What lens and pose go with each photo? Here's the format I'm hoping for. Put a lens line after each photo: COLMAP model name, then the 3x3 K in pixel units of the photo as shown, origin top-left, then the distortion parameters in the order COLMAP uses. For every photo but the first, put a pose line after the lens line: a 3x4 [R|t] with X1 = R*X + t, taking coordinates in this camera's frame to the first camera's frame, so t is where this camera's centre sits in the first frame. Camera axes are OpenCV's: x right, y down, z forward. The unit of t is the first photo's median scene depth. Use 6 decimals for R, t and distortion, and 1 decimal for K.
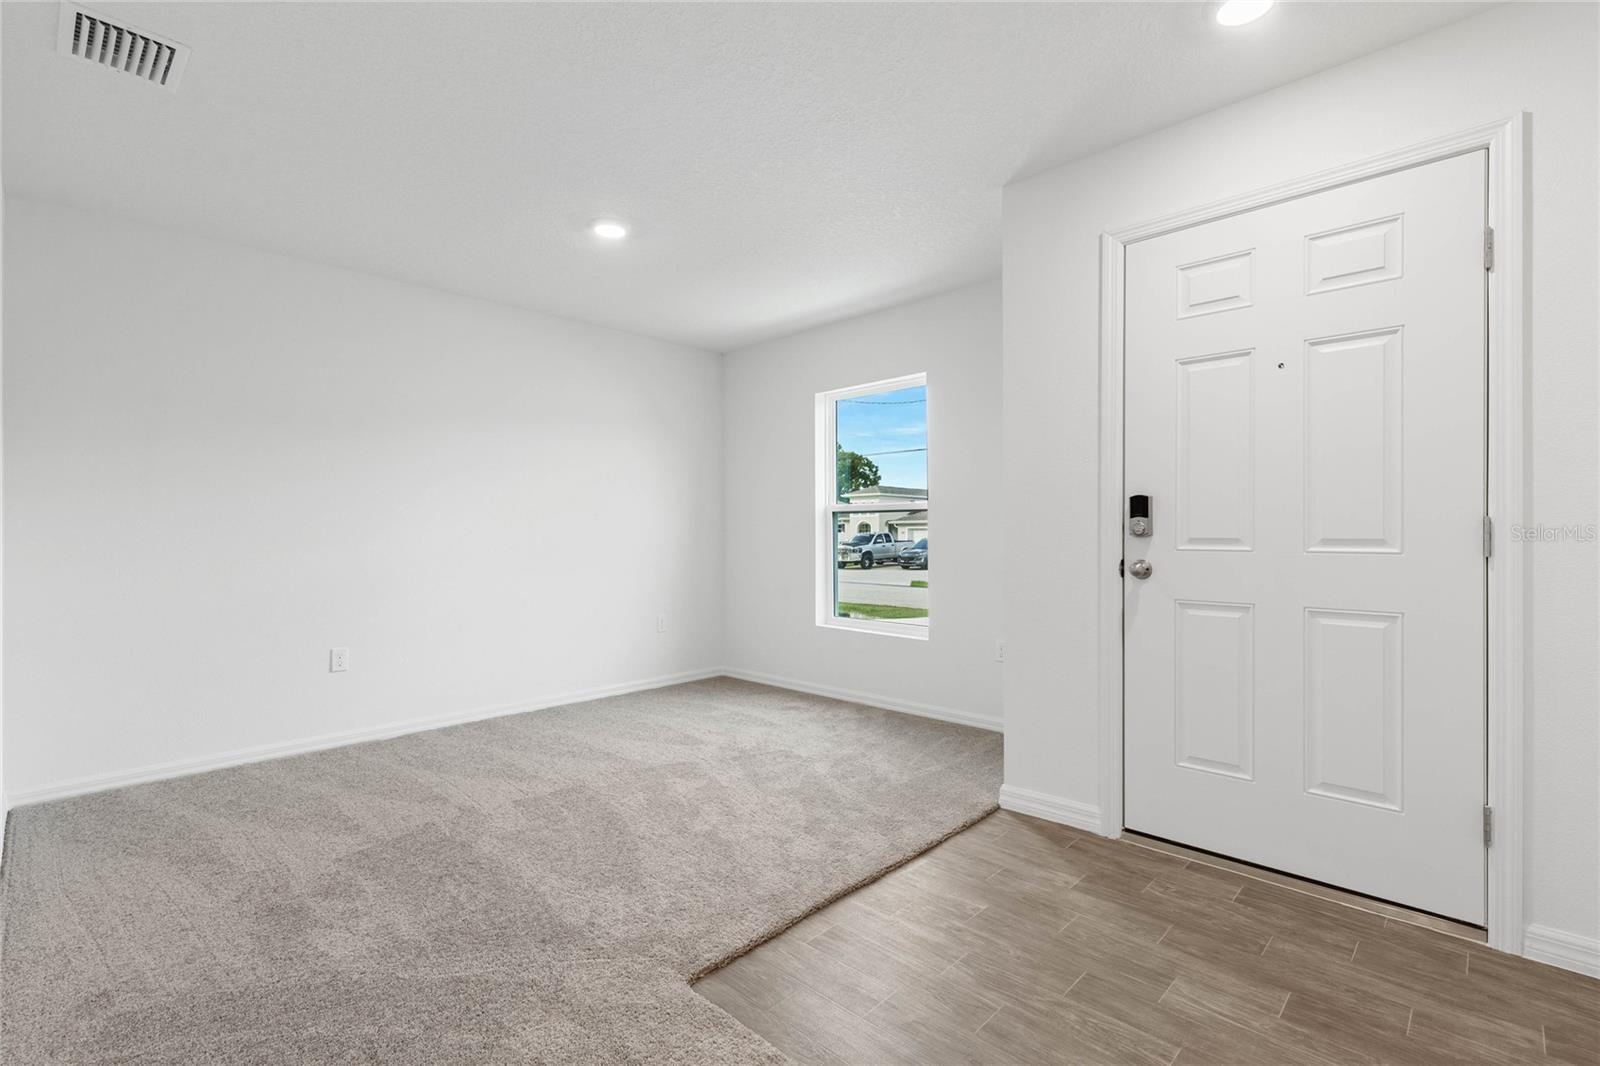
lens RADIAL K [[724.0, 0, 808.8], [0, 724.0, 528.5], [0, 0, 1]] dist [0.003976, -0.001355]
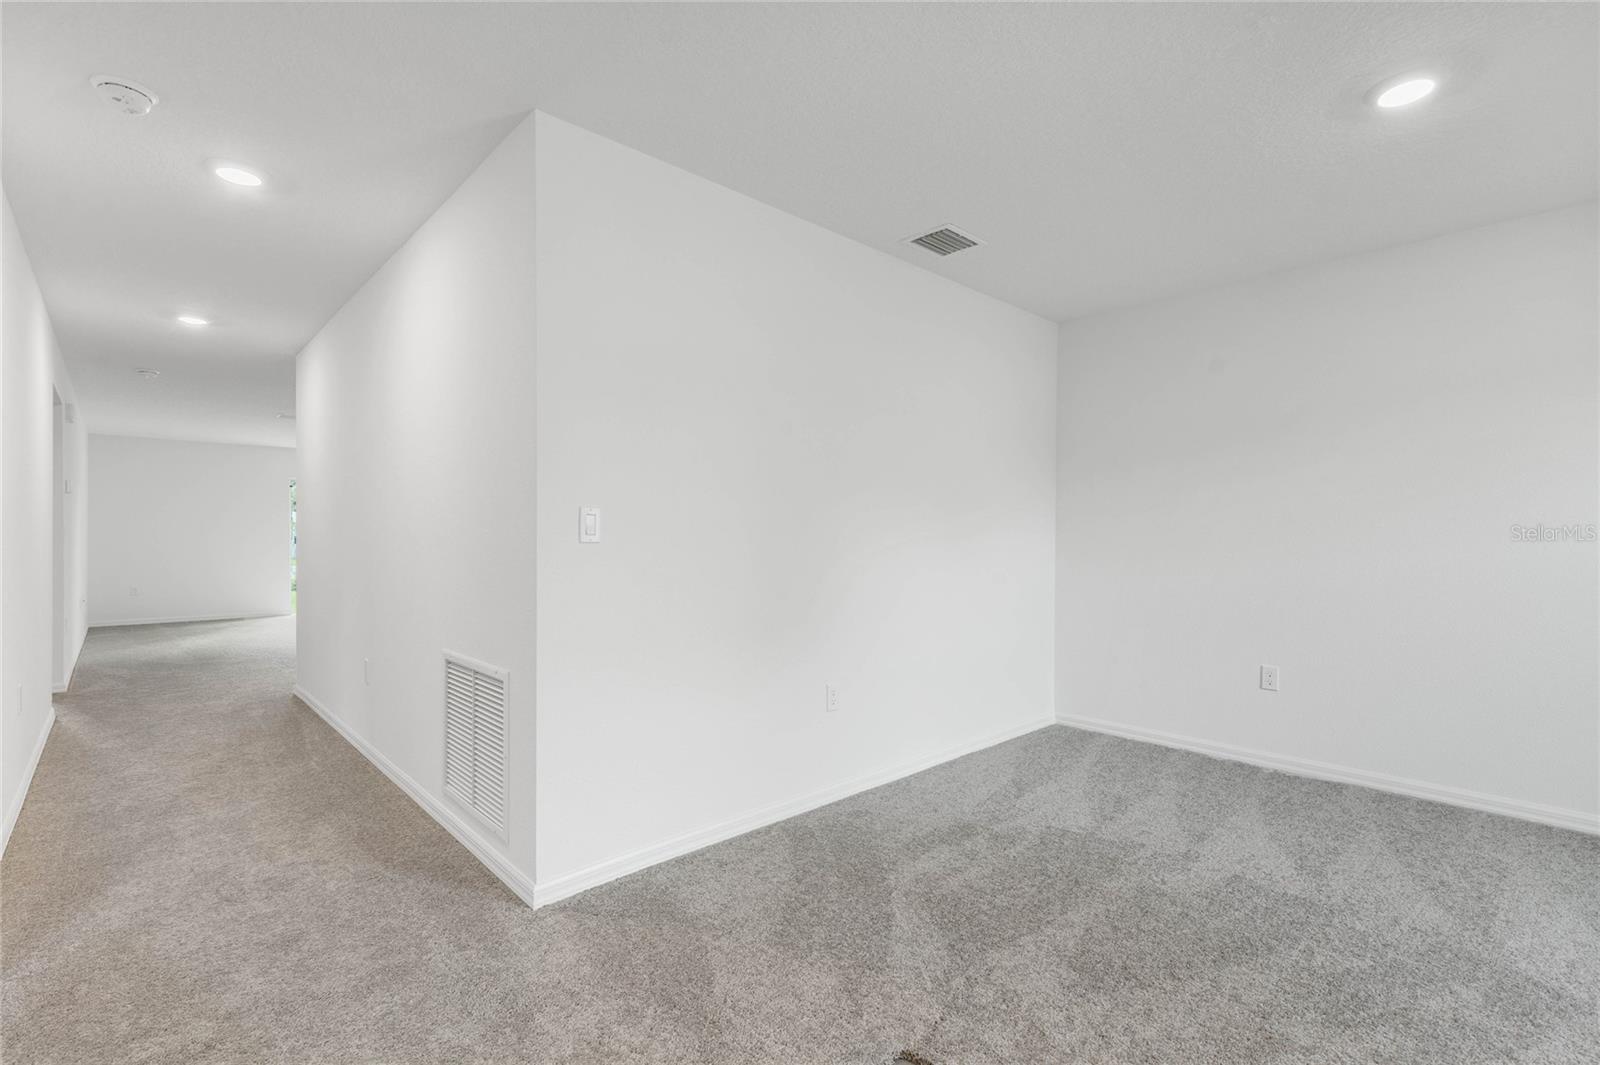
lens RADIAL K [[724.0, 0, 806.1], [0, 724.0, 536.0], [0, 0, 1]] dist [0.003976, -0.001355]
pose [[-0.049584, 0.003224, -0.998765, 0.449819], [-0.004014, 0.999986, 0.003427, -0.010396], [0.998762, 0.004179, -0.049571, 0.565752]]
